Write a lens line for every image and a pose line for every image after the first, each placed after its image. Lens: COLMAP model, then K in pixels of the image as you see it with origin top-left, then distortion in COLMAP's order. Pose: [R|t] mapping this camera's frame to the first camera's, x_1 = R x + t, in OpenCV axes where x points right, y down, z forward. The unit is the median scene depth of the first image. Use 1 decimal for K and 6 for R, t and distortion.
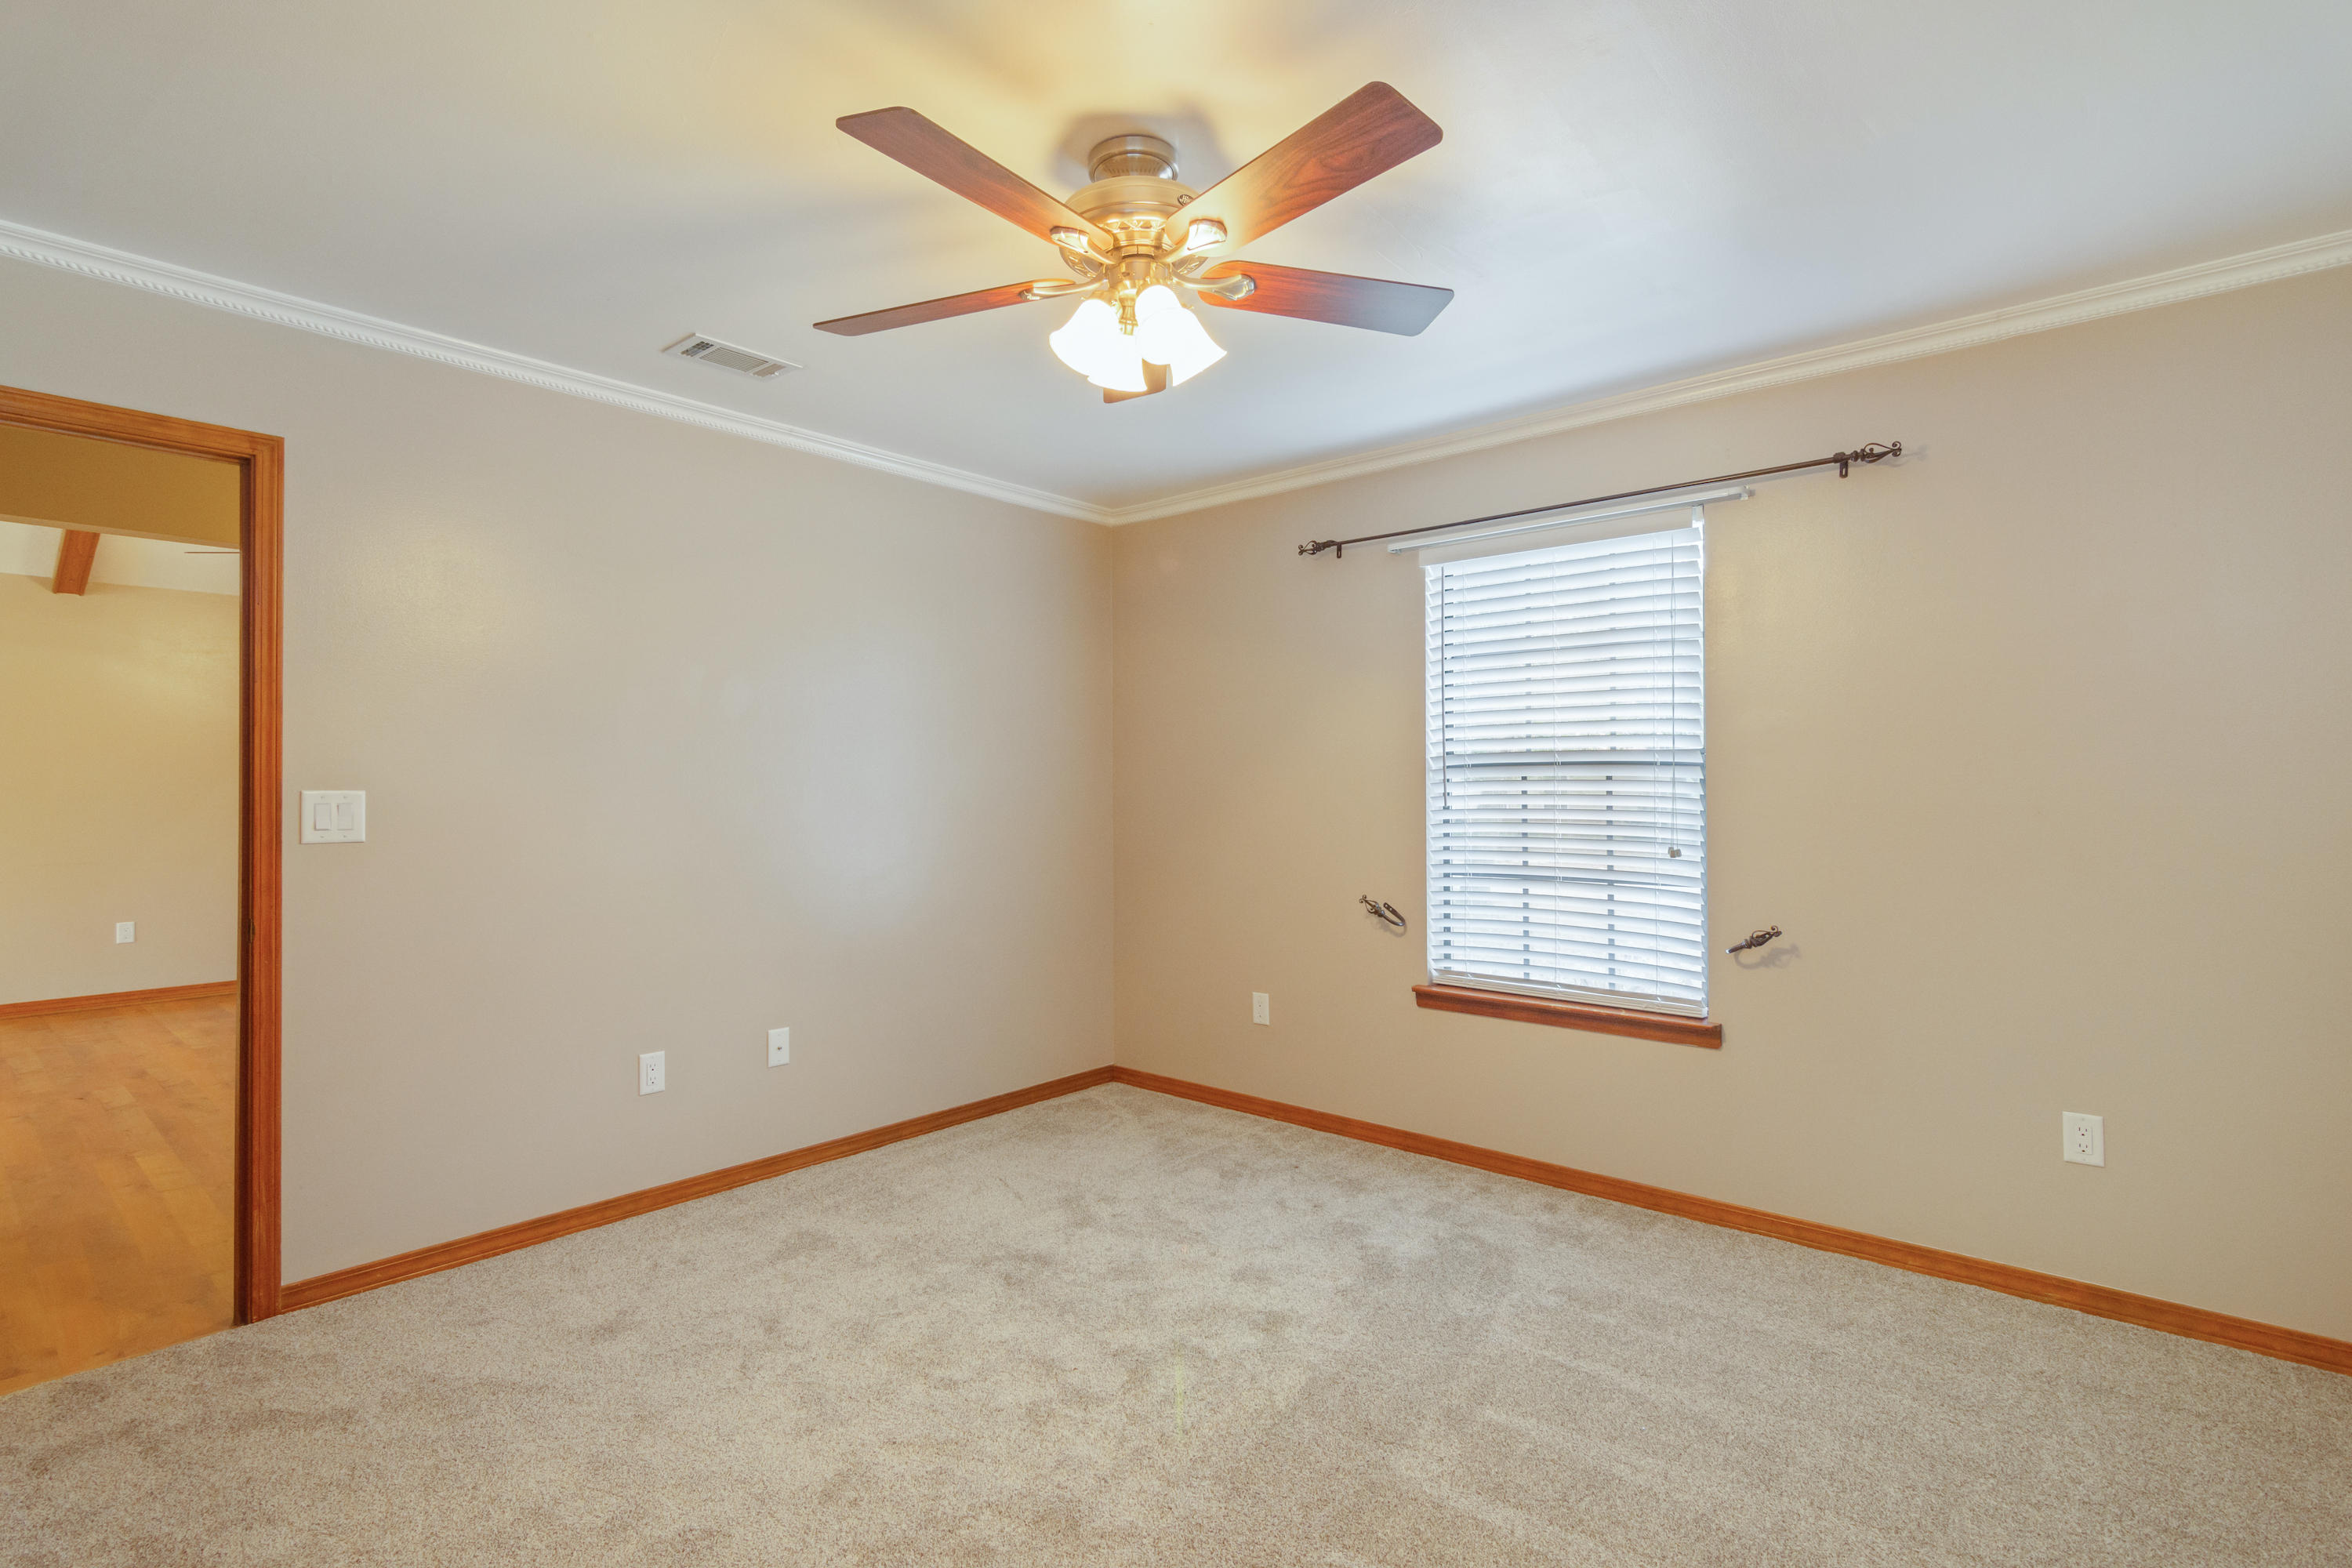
lens RADIAL K [[1133.2, 0, 1212.3], [0, 1133.2, 767.5], [0, 0, 1]] dist [-0.006123, 0.003573]
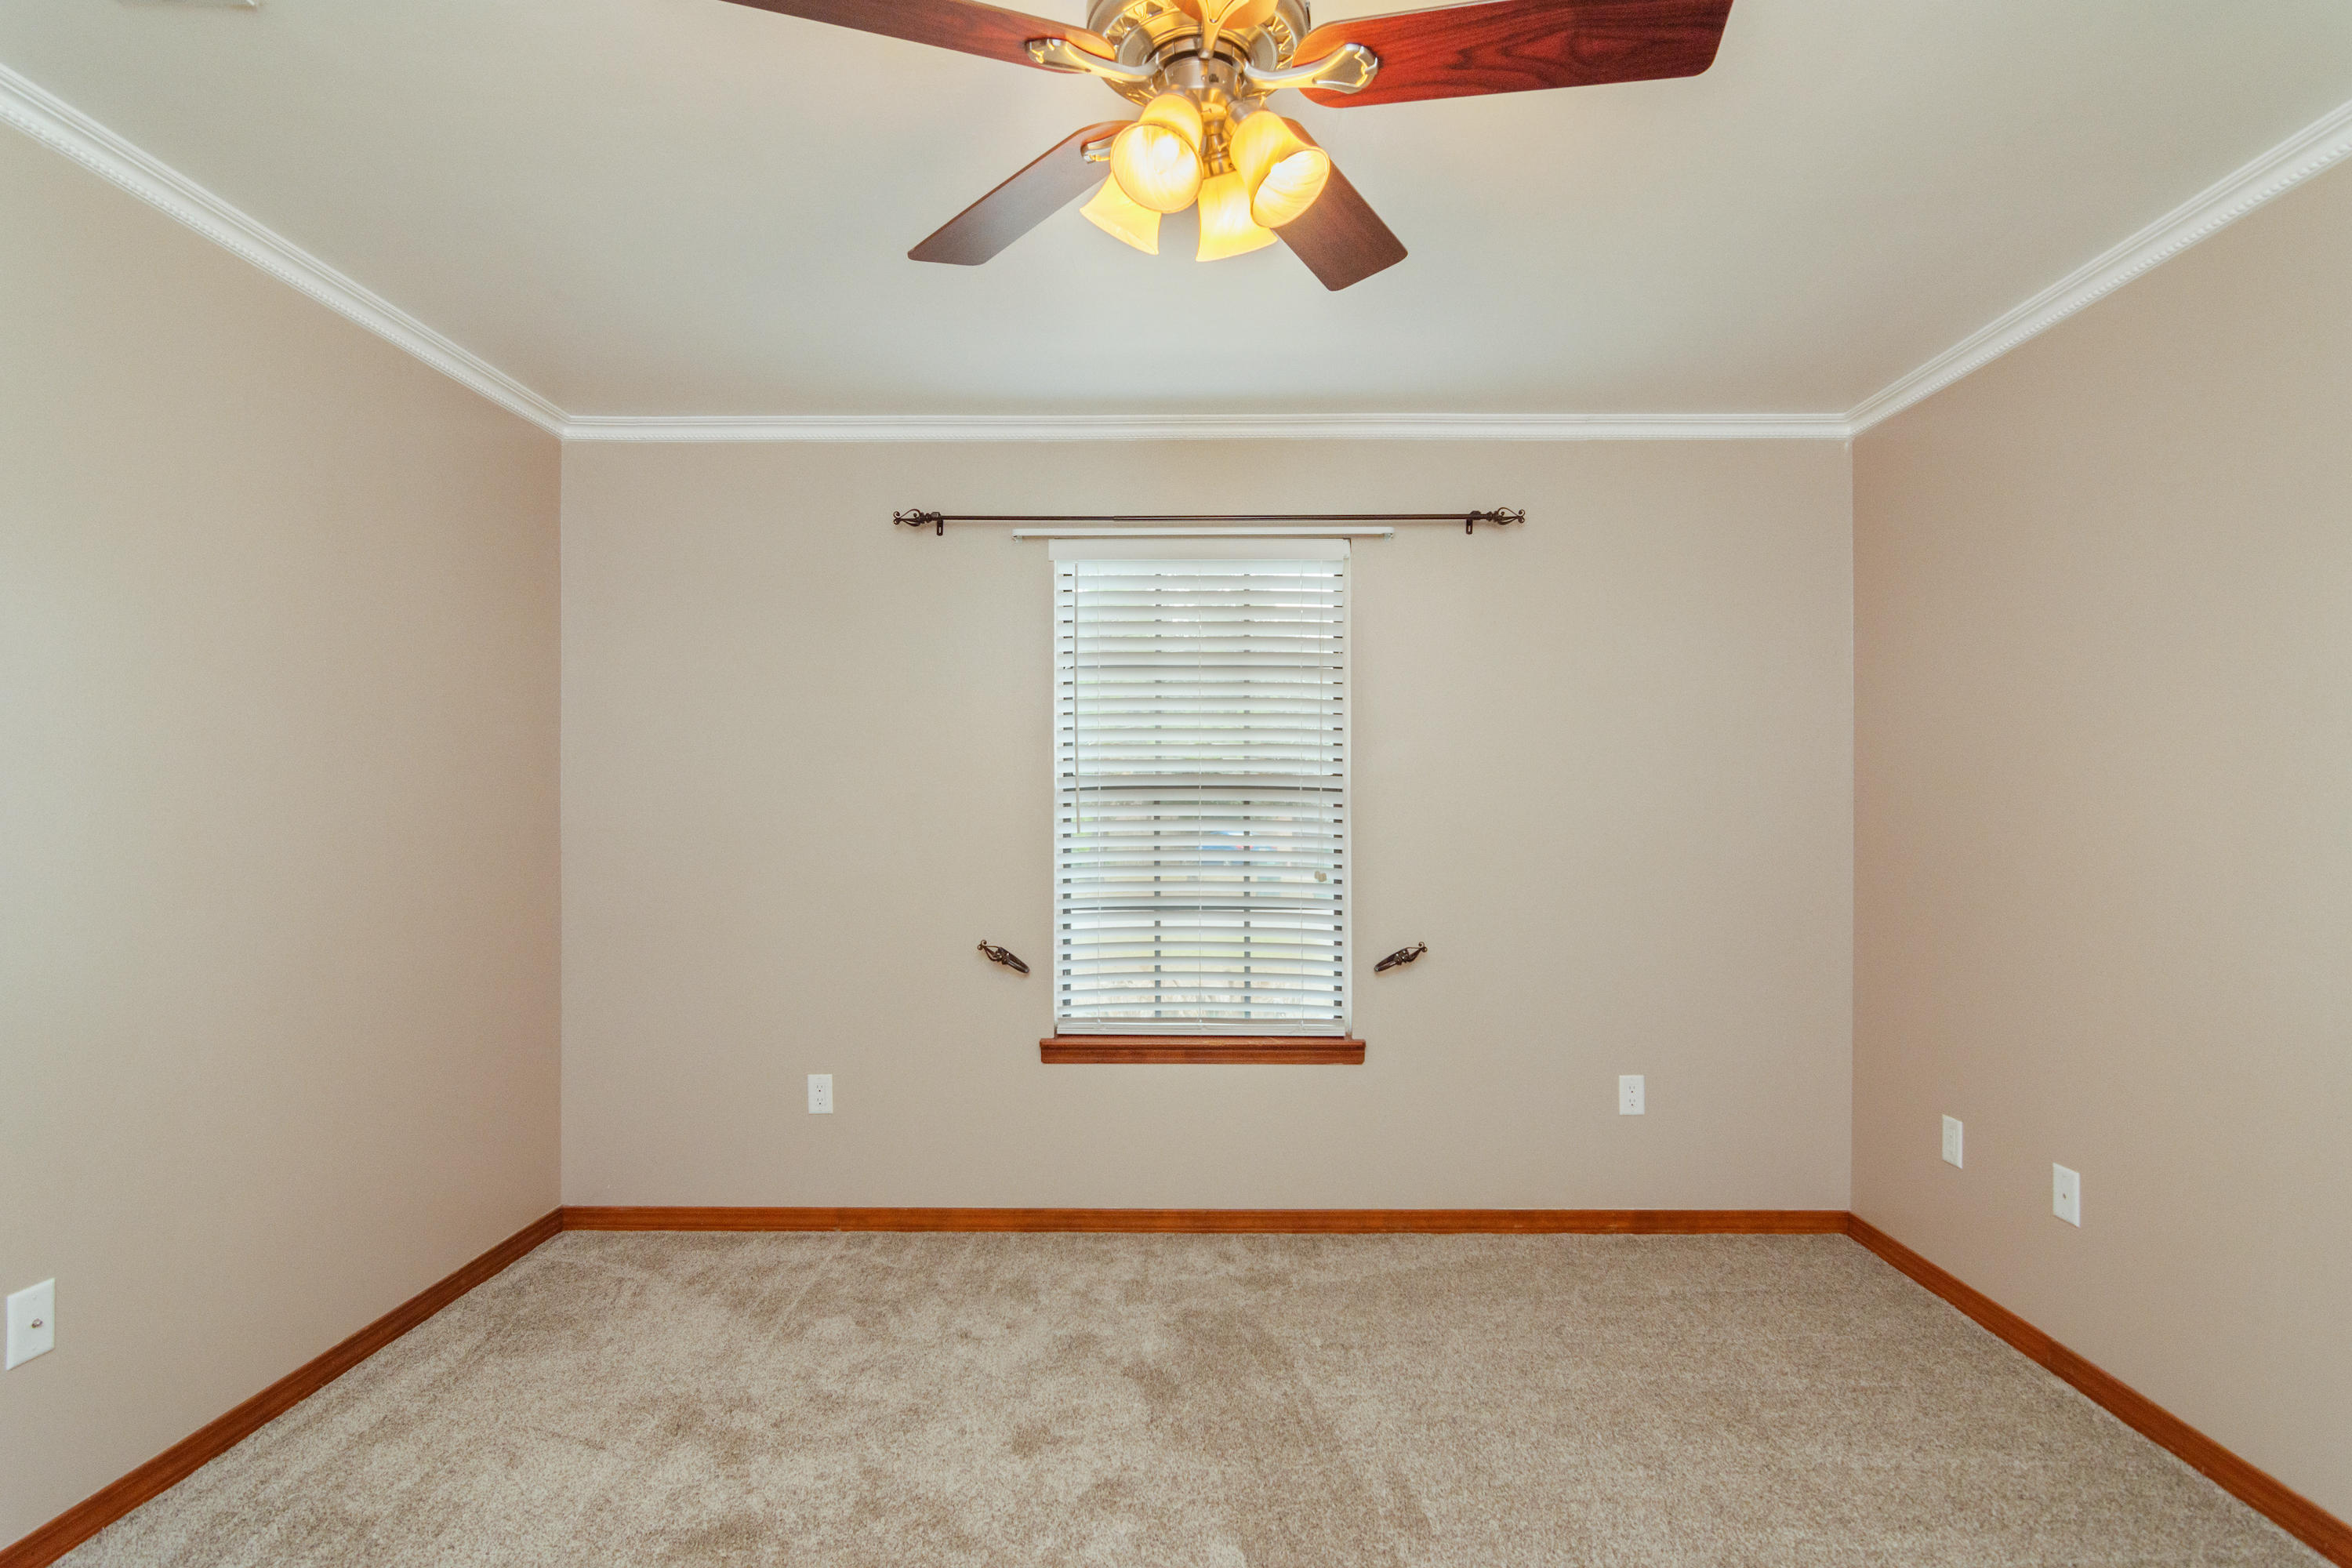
lens RADIAL K [[1133.2, 0, 1196.1], [0, 1133.2, 797.0], [0, 0, 1]] dist [-0.006123, 0.003573]
pose [[0.766724, 0.008258, 0.641923, -0.307565], [-0.011819, 0.999929, 0.001252, 0.003277], [-0.641868, -0.008547, 0.766768, 0.271486]]
